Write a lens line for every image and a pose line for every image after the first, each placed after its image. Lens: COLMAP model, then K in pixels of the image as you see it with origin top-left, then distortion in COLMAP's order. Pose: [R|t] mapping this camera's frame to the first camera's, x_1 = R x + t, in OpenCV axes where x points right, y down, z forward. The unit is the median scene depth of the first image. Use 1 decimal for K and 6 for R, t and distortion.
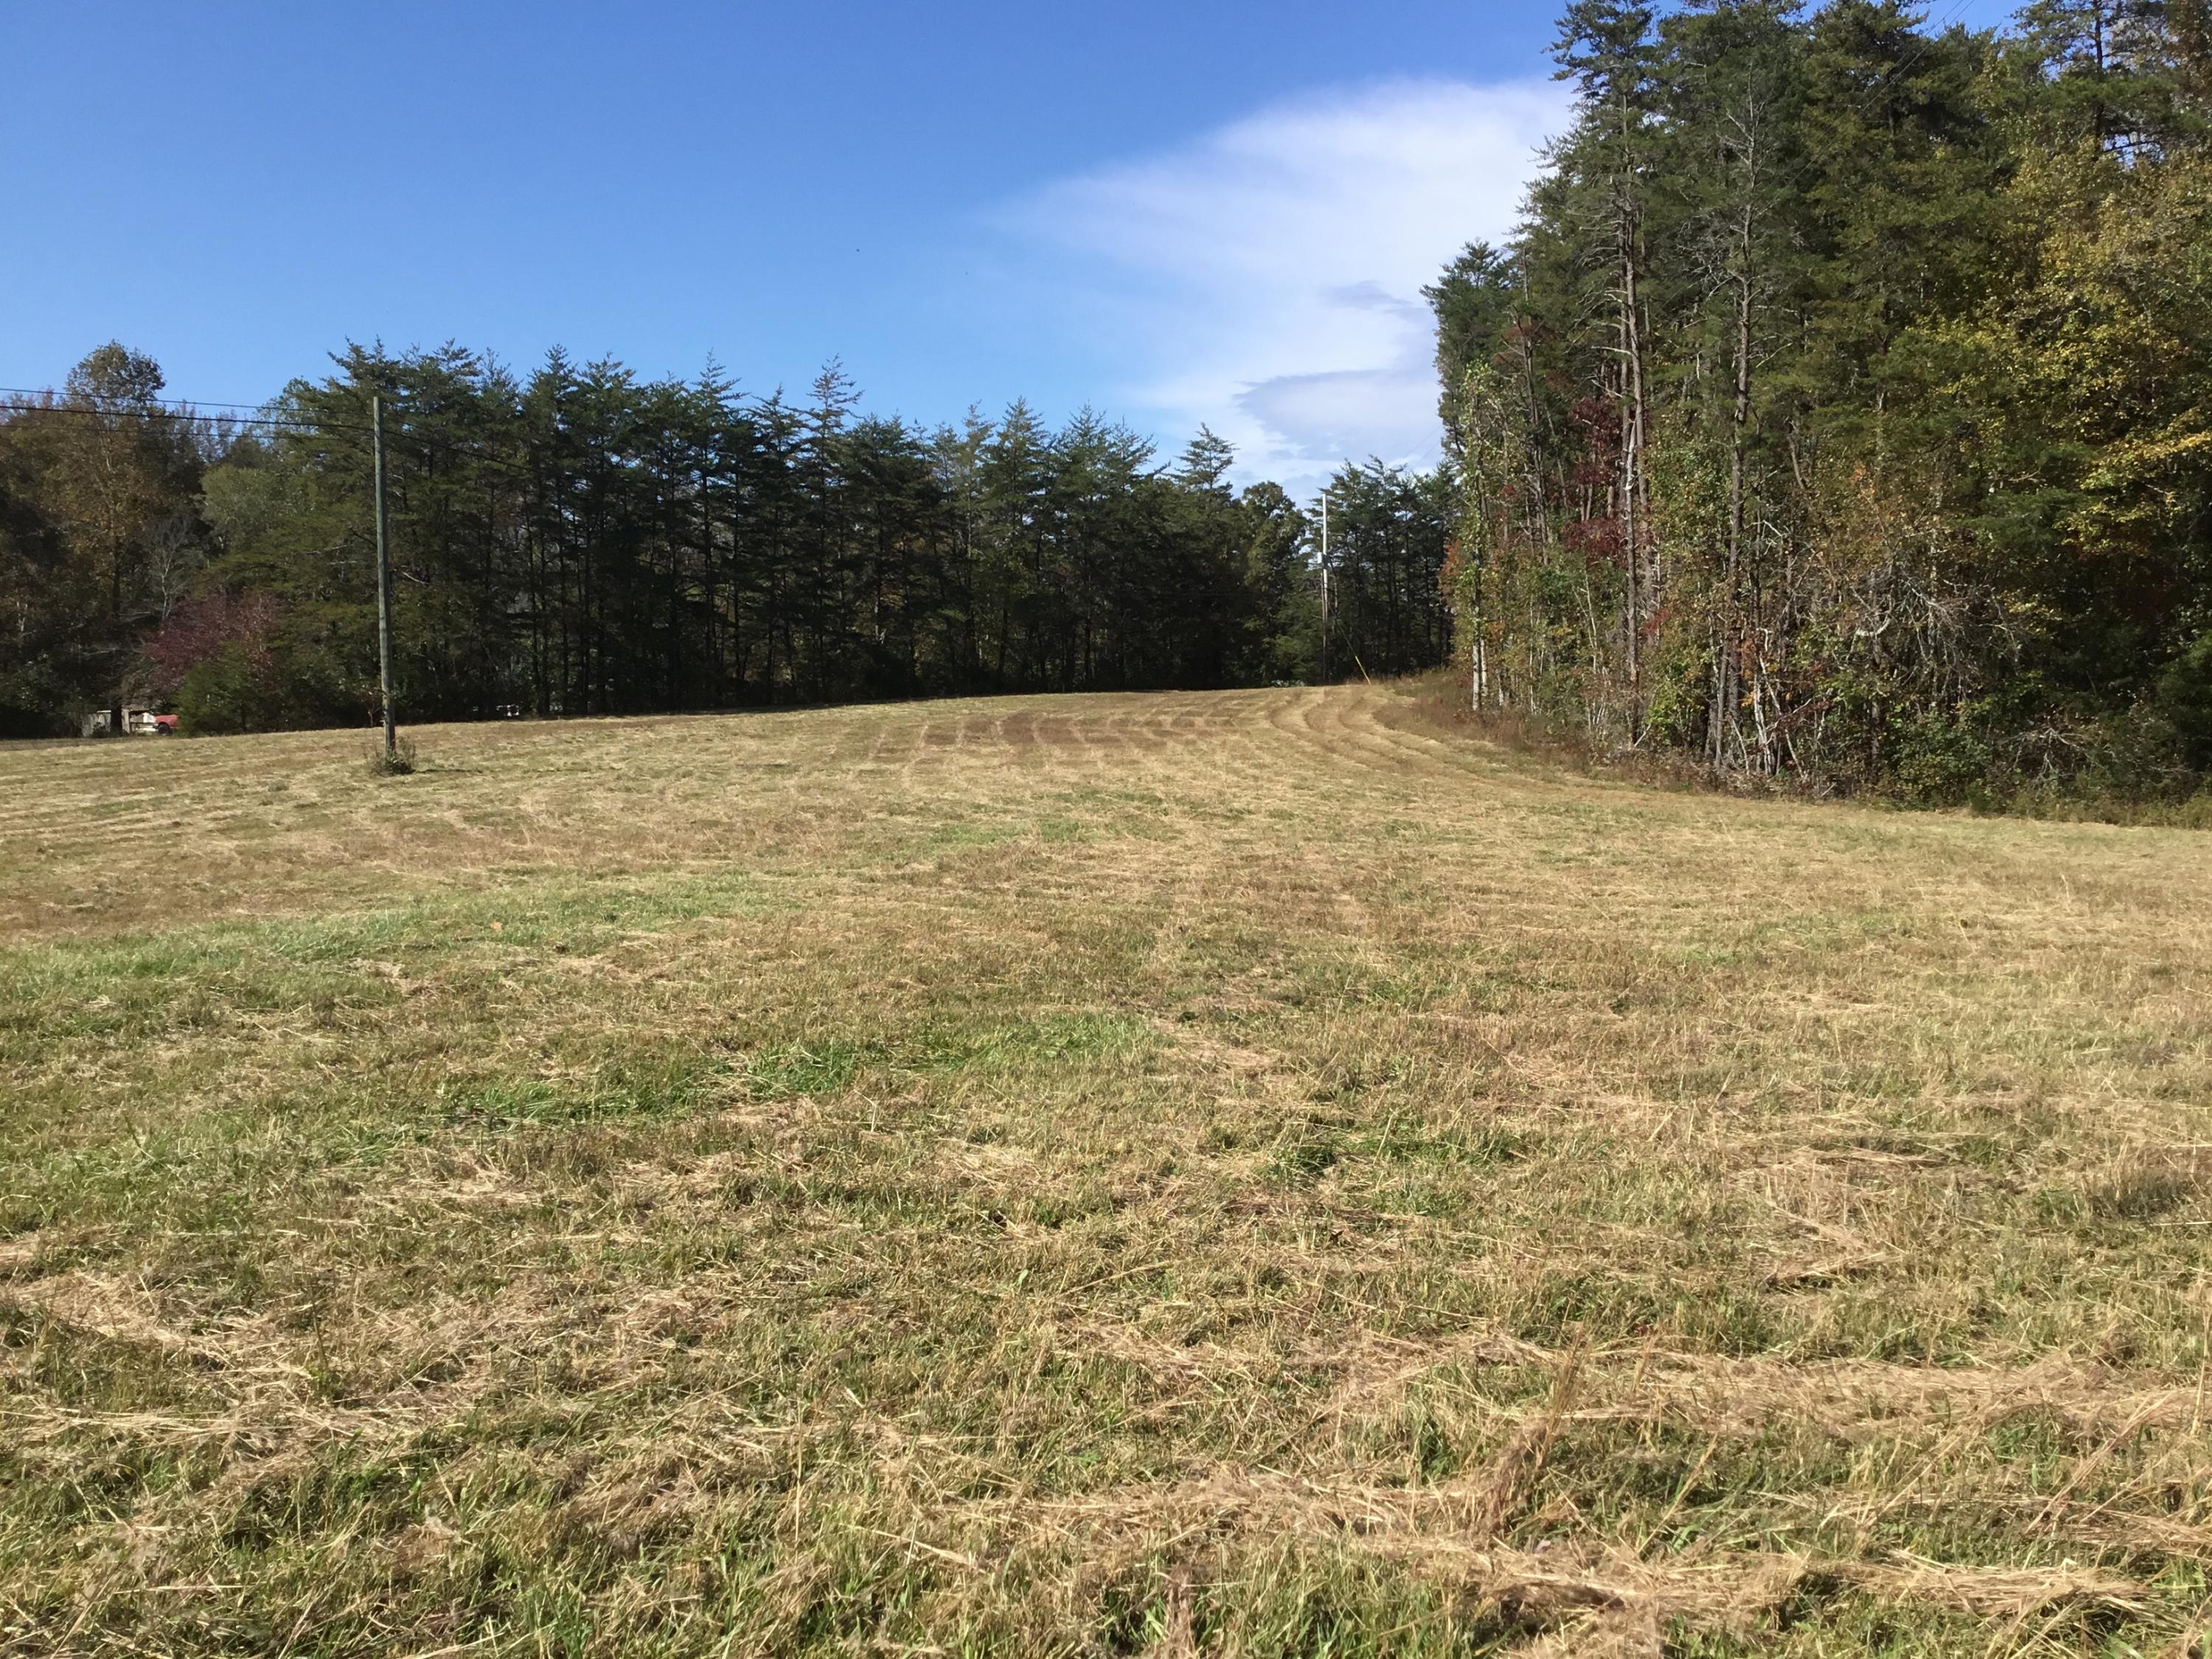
lens RADIAL K [[1983.4, 0, 1103.7], [0, 1983.4, 824.3], [0, 0, 1]] dist [0.118010, -0.194946]
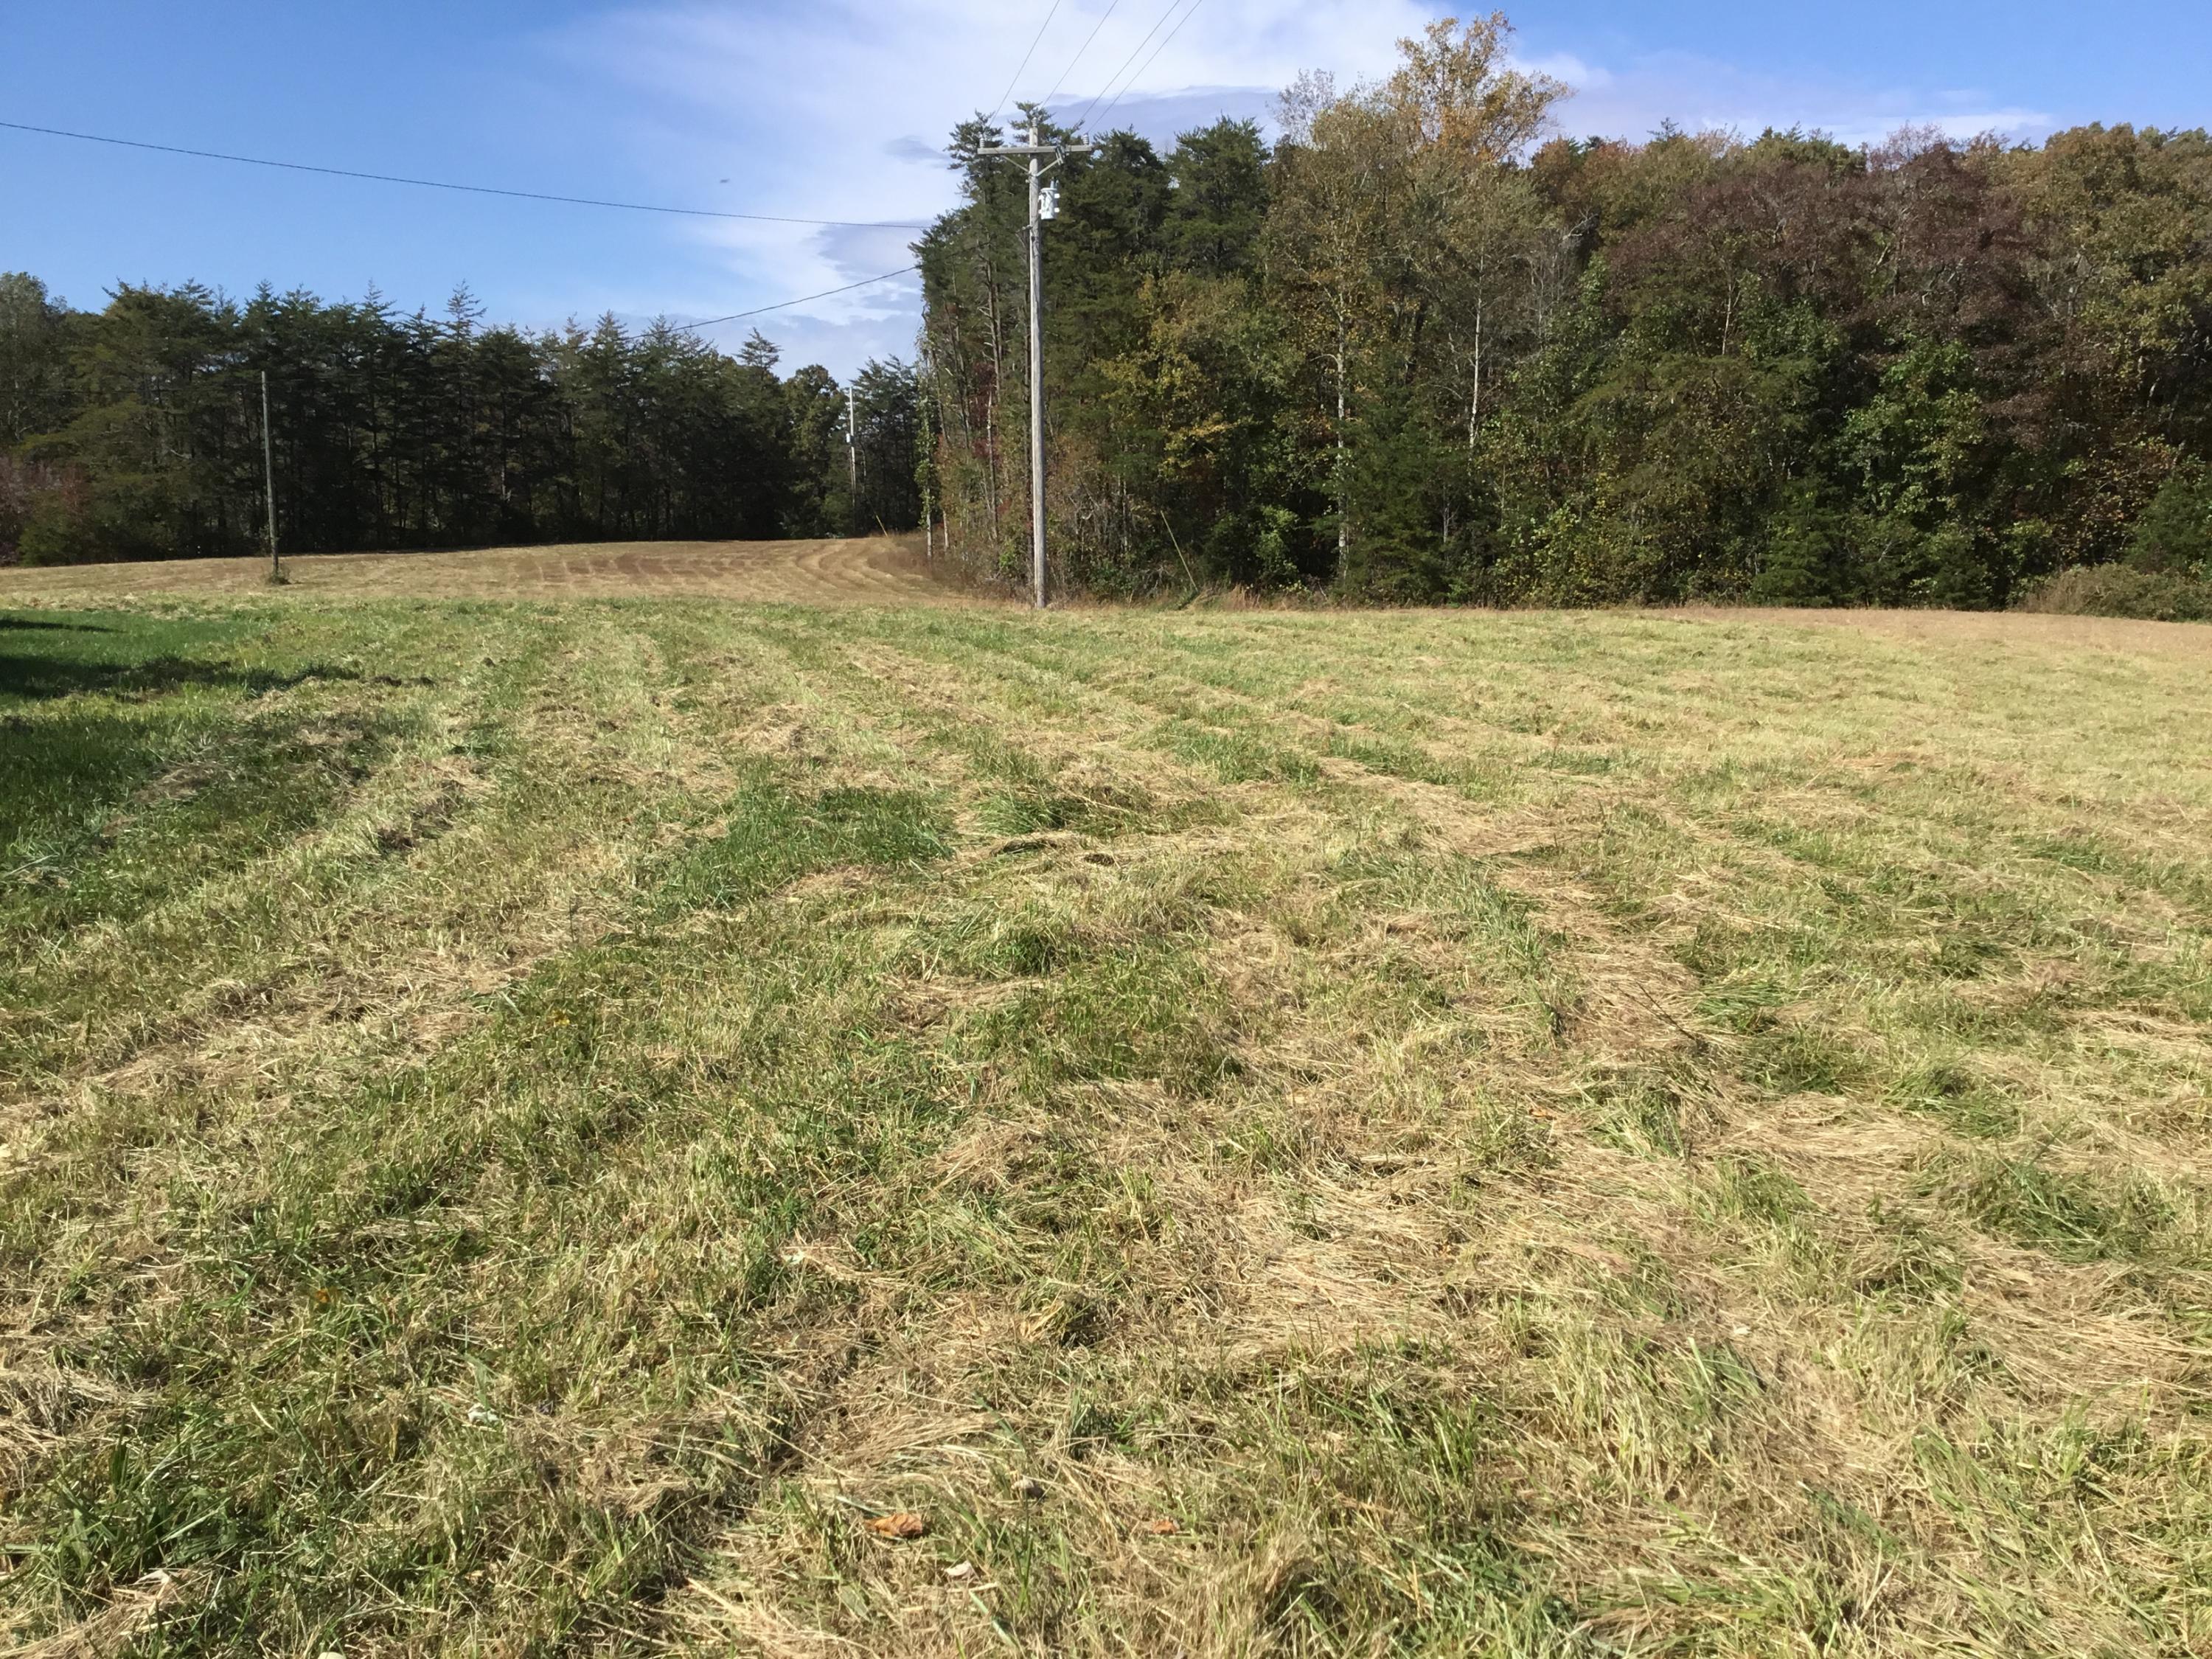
lens RADIAL K [[1983.4, 0, 1102.4], [0, 1983.4, 858.5], [0, 0, 1]] dist [0.118010, -0.194946]
pose [[0.978860, -0.022761, 0.203261, -0.000765], [0.003885, 0.995678, 0.092787, 0.024246], [-0.204494, -0.090036, 0.974718, -0.410773]]
